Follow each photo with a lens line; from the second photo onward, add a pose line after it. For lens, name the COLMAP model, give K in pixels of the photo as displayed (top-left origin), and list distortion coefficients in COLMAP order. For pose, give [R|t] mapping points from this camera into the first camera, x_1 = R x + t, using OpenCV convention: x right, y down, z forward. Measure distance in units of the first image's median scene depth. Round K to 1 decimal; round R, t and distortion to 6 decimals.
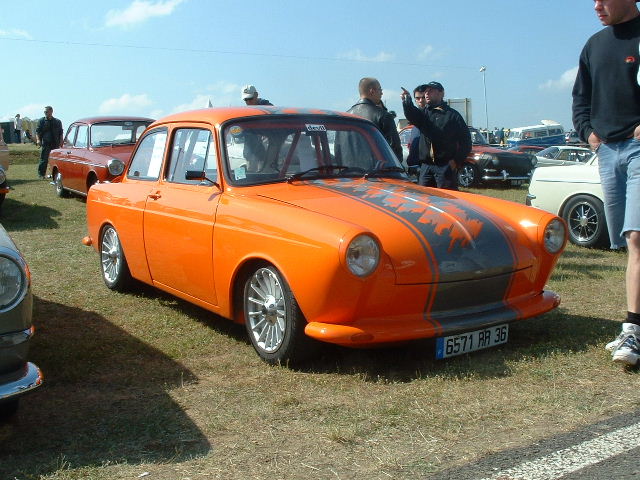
lens RADIAL K [[737.4, 0, 319.6], [0, 737.4, 237.8], [0, 0, 1]] dist [-0.041778, 0.000000]
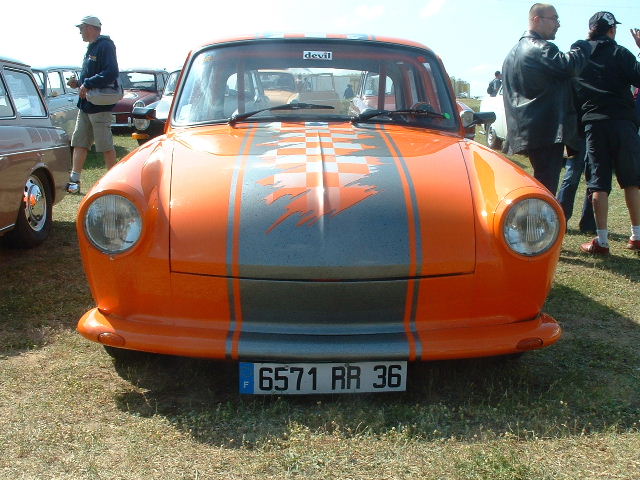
lens RADIAL K [[737.4, 0, 317.1], [0, 737.4, 244.8], [0, 0, 1]] dist [-0.041778, 0.000000]
pose [[0.853457, 0.107537, -0.509948, 0.517081], [-0.080109, 0.993921, 0.075525, -0.019619], [0.514969, -0.023606, 0.856884, 0.467087]]
